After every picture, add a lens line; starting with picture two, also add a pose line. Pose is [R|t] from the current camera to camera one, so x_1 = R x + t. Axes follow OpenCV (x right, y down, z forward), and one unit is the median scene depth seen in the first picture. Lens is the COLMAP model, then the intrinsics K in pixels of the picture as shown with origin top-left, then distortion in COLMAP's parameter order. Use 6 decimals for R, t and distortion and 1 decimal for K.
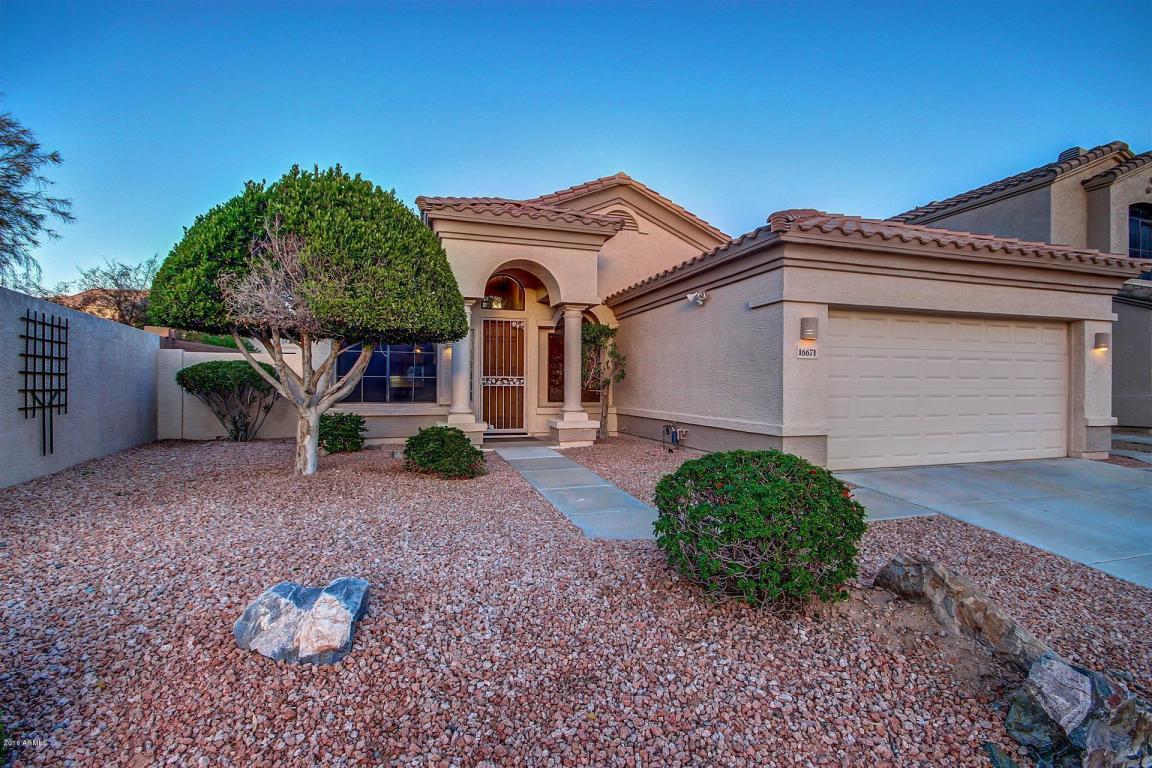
lens RADIAL K [[541.5, 0, 581.1], [0, 541.5, 387.1], [0, 0, 1]] dist [-0.000906, -0.004759]
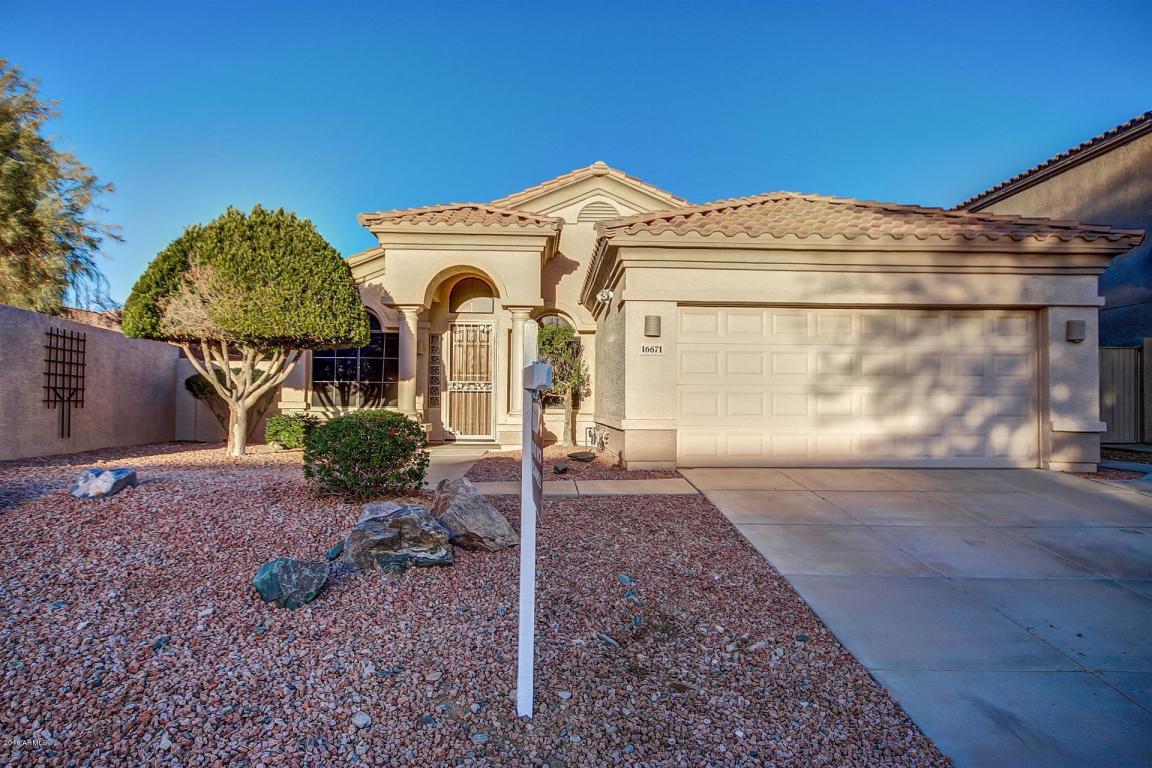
lens RADIAL K [[749.7, 0, 576.3], [0, 749.7, 390.8], [0, 0, 1]] dist [0.010559, 0.010930]
pose [[0.964331, -0.002653, -0.264686, 0.664039], [-0.004623, 0.999628, -0.026862, 0.054105], [0.264659, 0.027127, 0.963960, -0.420852]]
